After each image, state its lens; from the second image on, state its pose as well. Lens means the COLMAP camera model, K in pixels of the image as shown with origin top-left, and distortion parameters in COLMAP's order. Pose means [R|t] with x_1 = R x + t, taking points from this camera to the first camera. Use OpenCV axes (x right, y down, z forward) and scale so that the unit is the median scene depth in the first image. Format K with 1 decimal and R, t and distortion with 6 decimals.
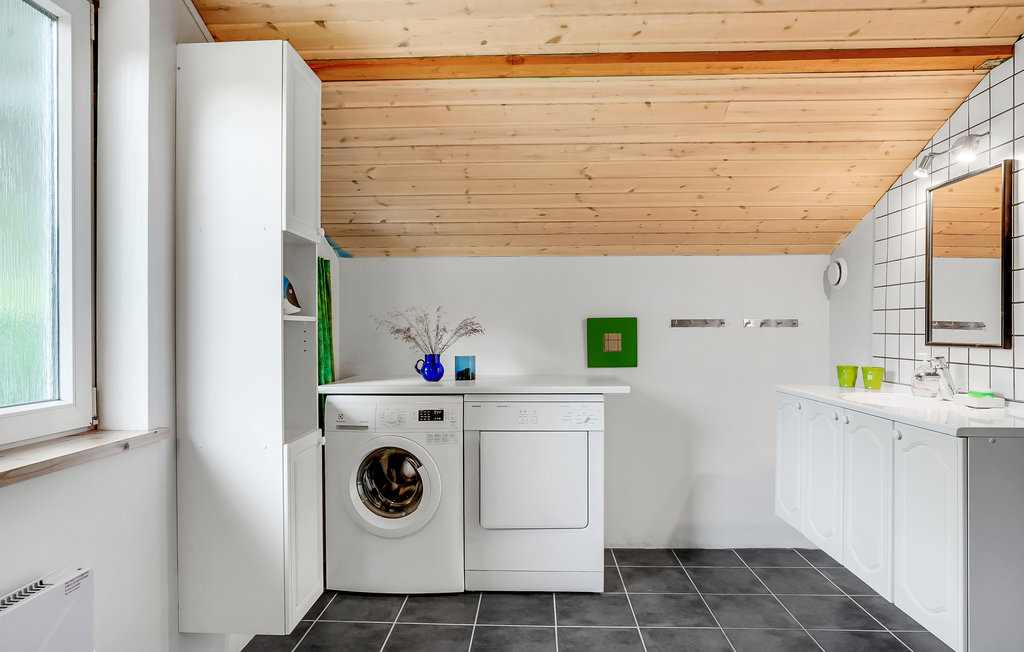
lens RADIAL K [[679.8, 0, 512.0], [0, 679.8, 326.0], [0, 0, 1]] dist [0.002024, 0.001108]
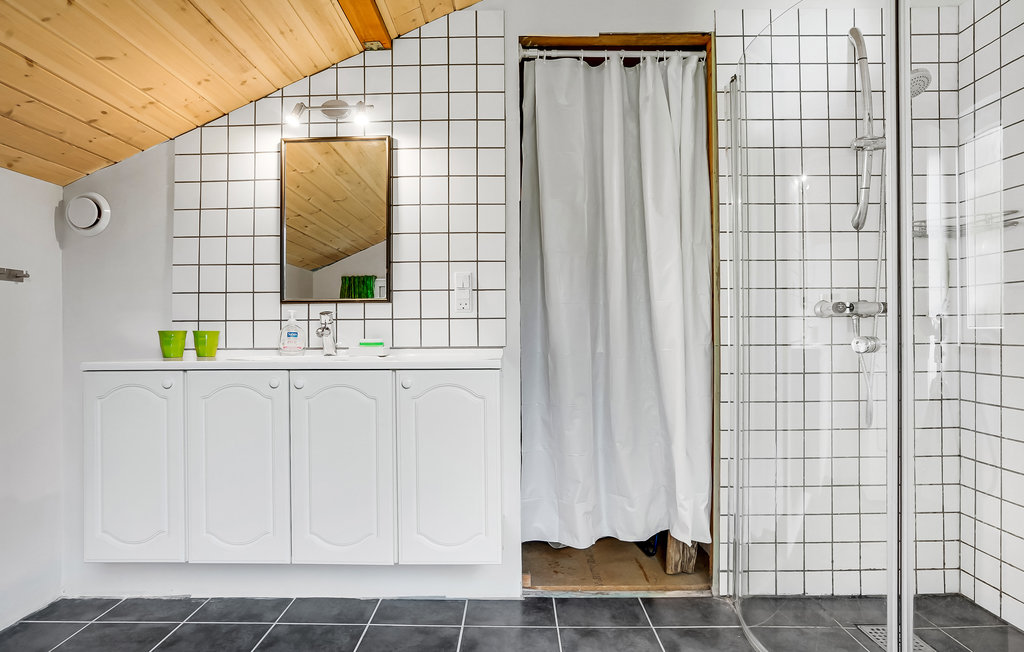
lens RADIAL K [[551.2, 0, 512.0], [0, 551.2, 326.0], [0, 0, 1]] dist [-0.002177, 0.000694]
pose [[-0.027969, 0.006868, 0.999585, -0.157523], [0.012449, 0.999901, -0.006522, 0.064793], [-0.999531, 0.012261, -0.028052, 0.647646]]
